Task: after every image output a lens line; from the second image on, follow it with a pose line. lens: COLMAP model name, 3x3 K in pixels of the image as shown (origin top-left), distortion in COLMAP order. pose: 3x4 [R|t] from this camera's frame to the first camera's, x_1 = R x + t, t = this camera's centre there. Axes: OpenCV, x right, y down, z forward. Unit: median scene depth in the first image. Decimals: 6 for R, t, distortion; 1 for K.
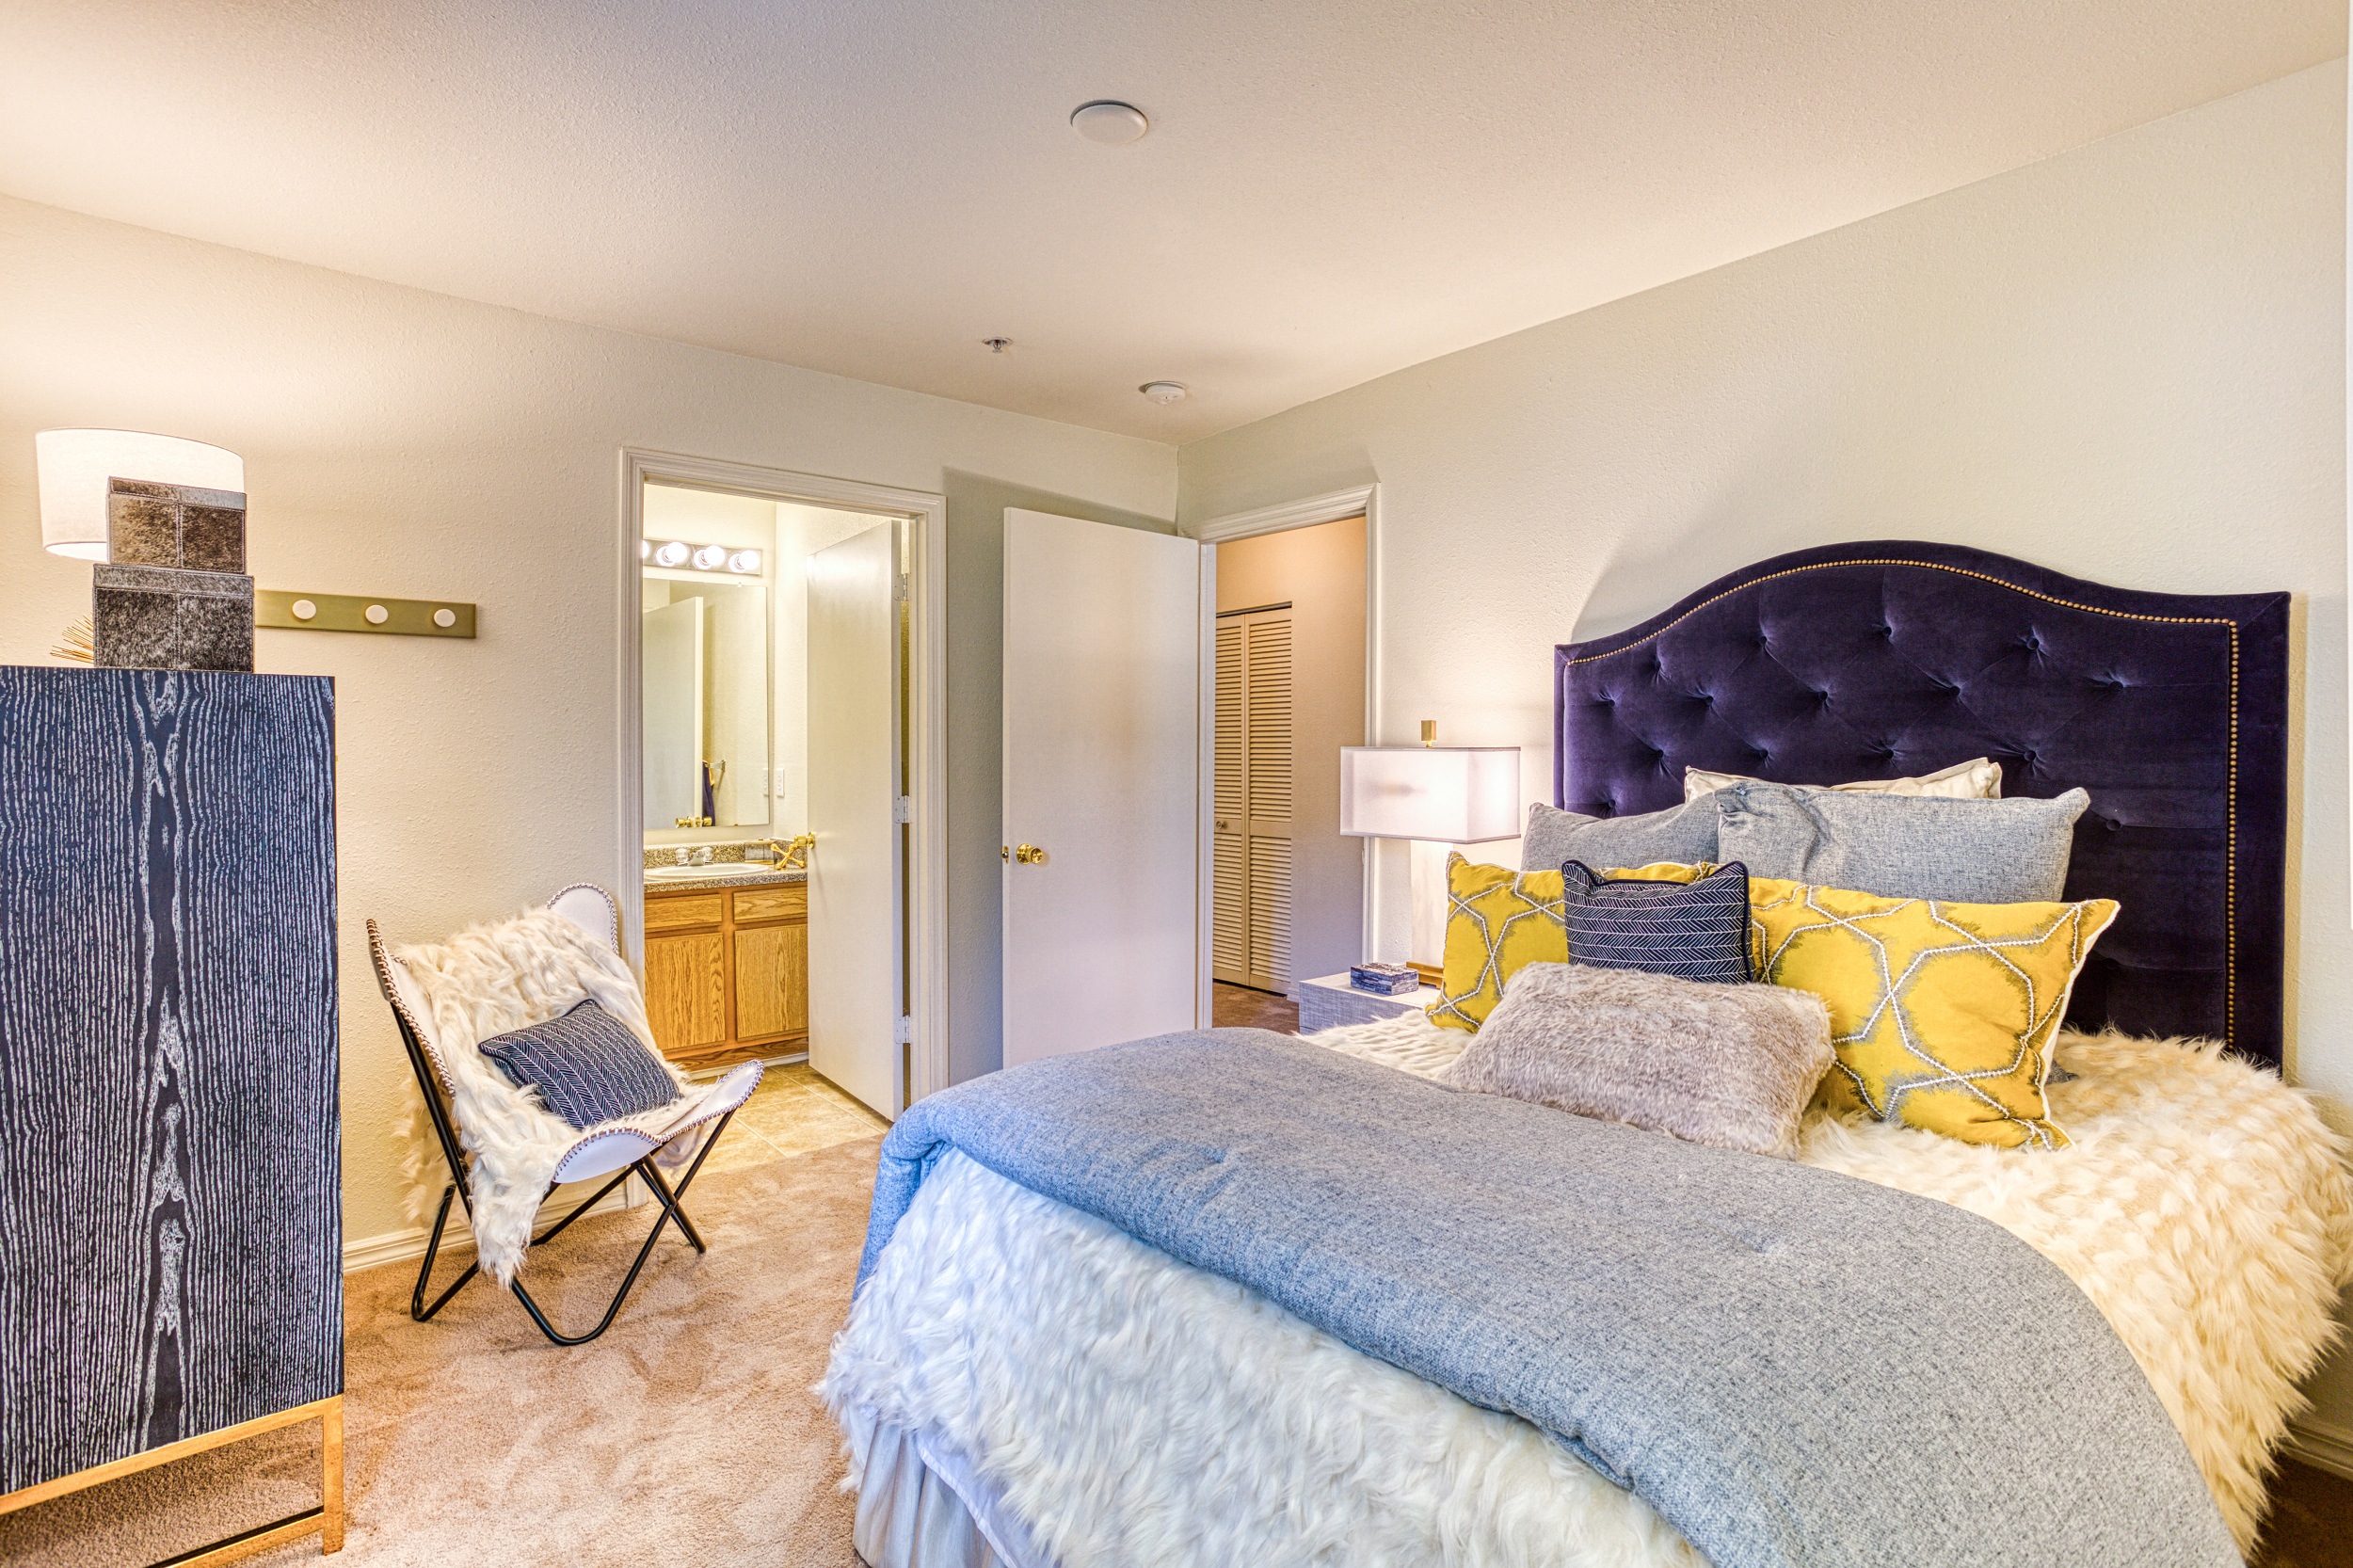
lens RADIAL K [[1105.1, 0, 1177.5], [0, 1105.1, 767.3], [0, 0, 1]] dist [-0.050122, 0.026556]
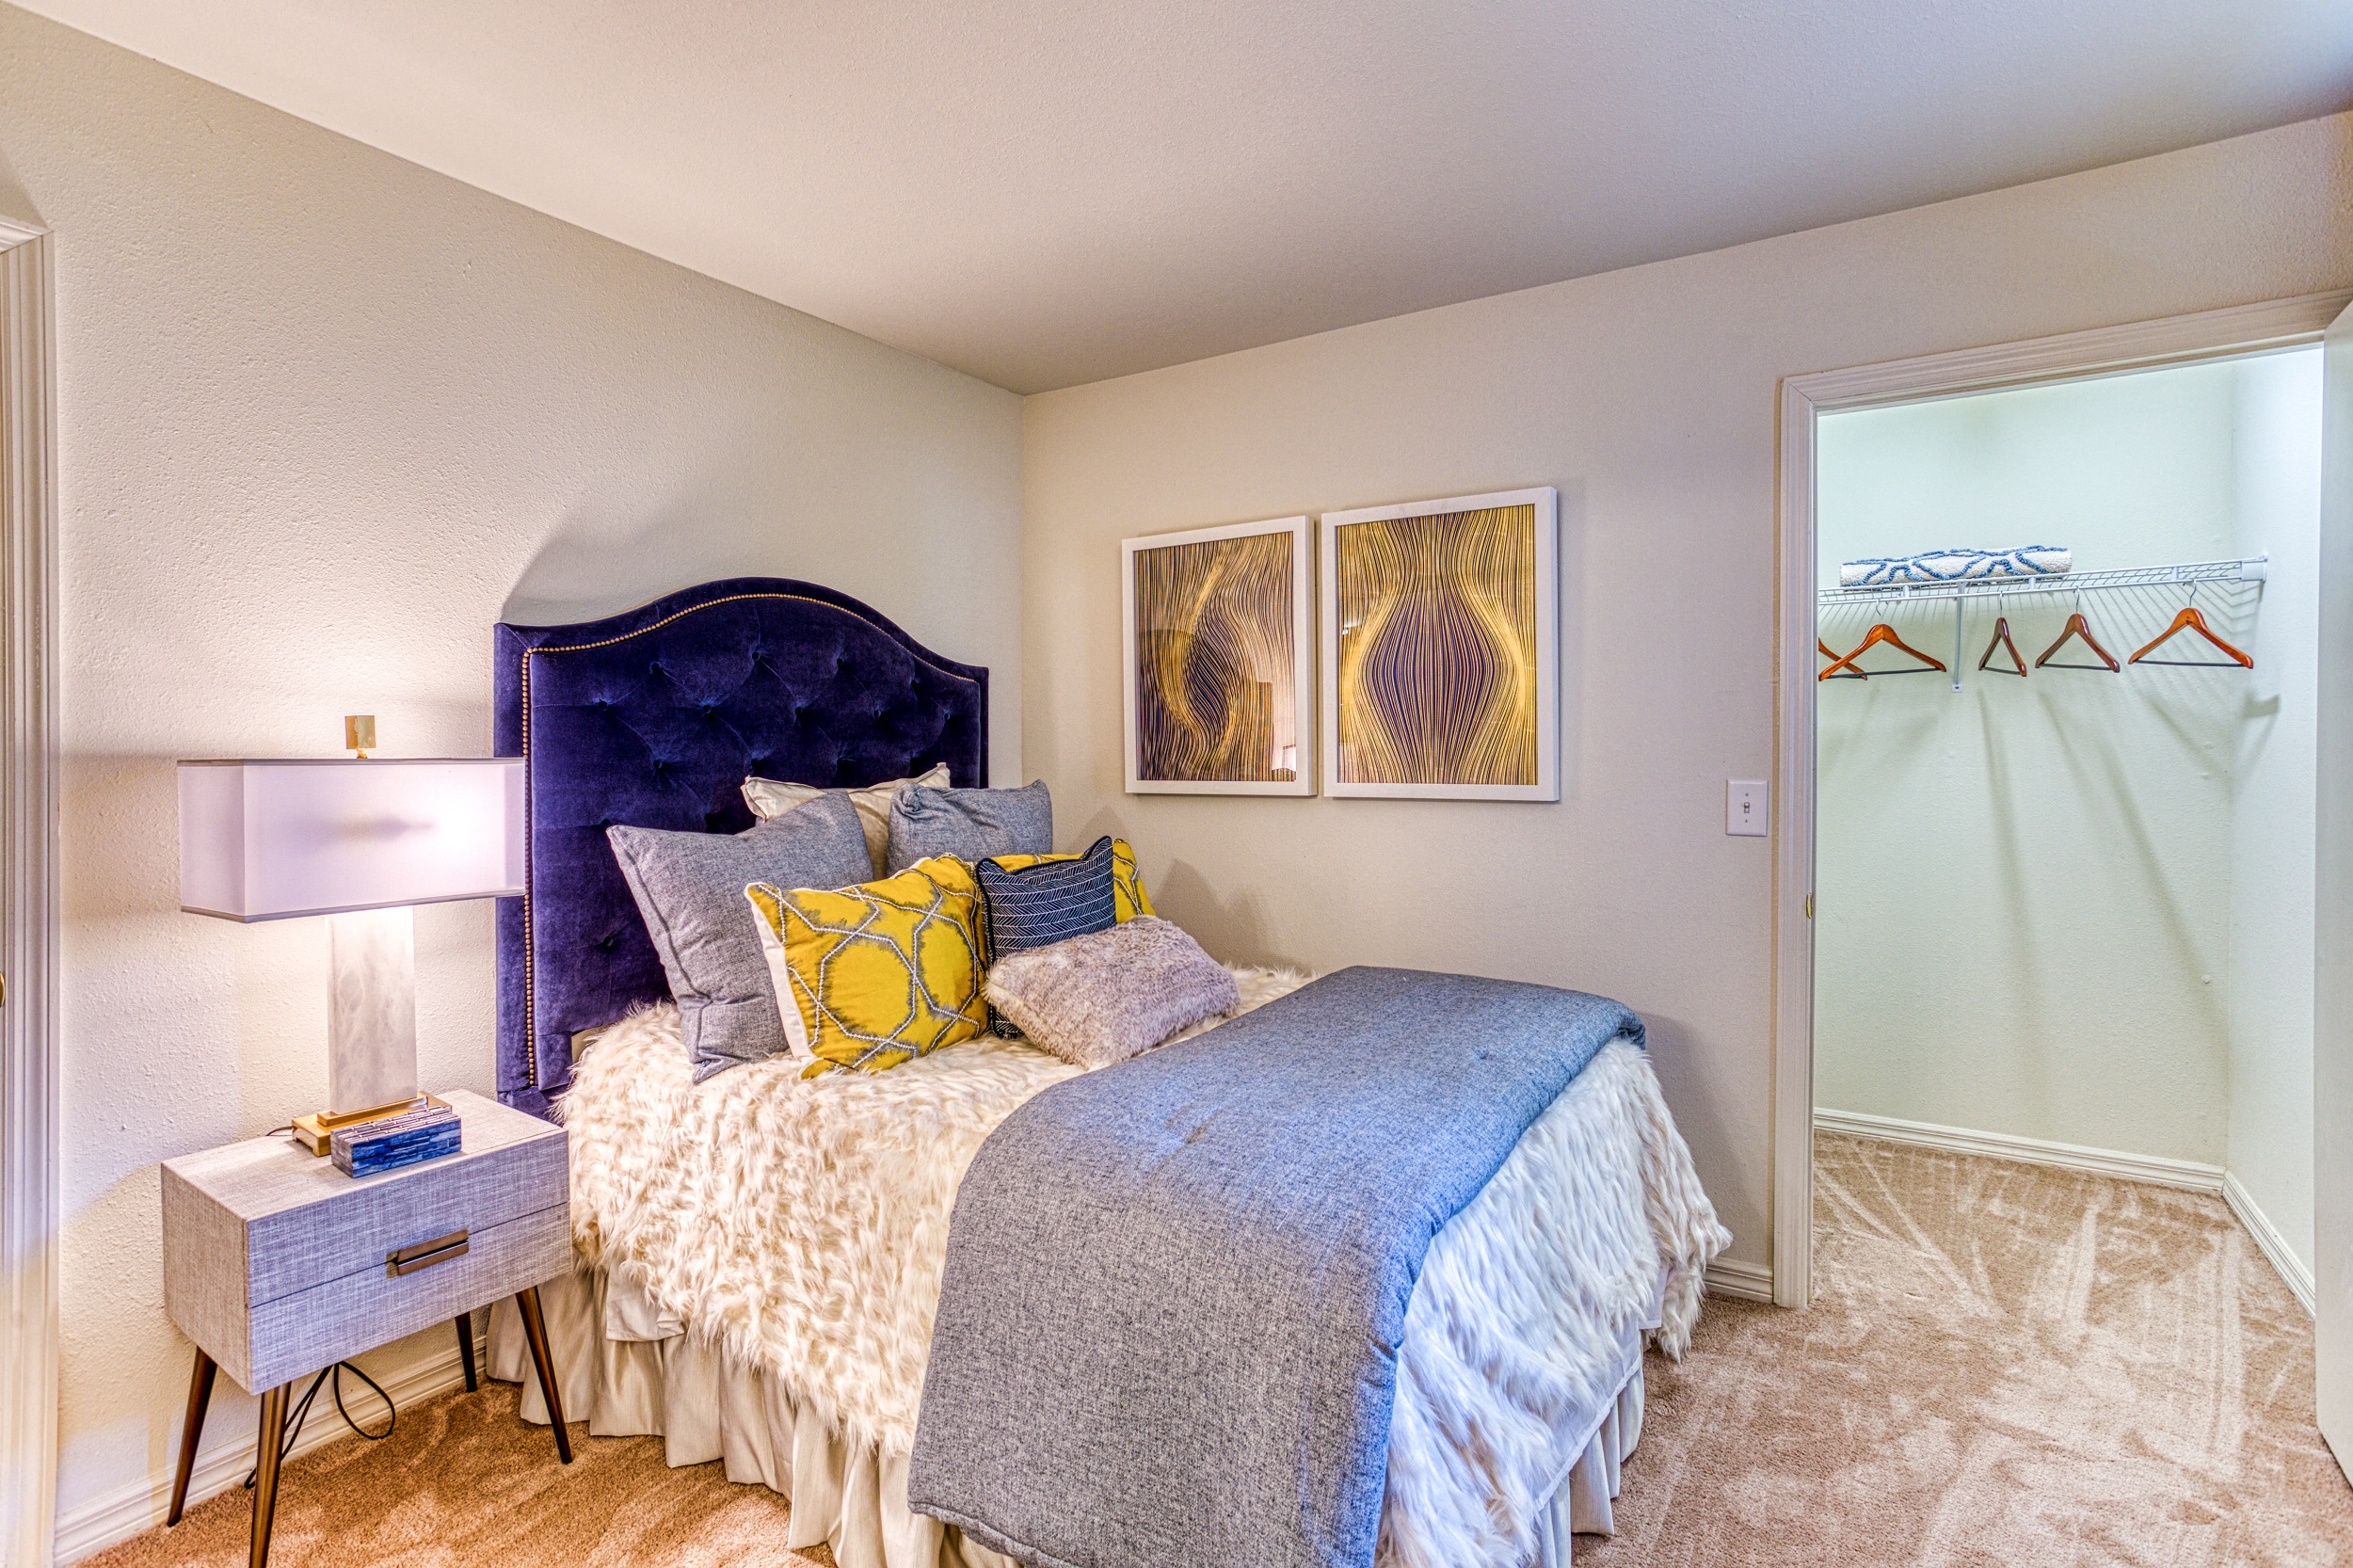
lens RADIAL K [[1105.1, 0, 1177.5], [0, 1105.1, 767.3], [0, 0, 1]] dist [-0.050122, 0.026556]
pose [[-0.281865, -0.012566, 0.959372, -0.548232], [0.021959, 0.999568, 0.019544, -0.016656], [-0.959203, 0.026575, -0.281468, 0.826885]]
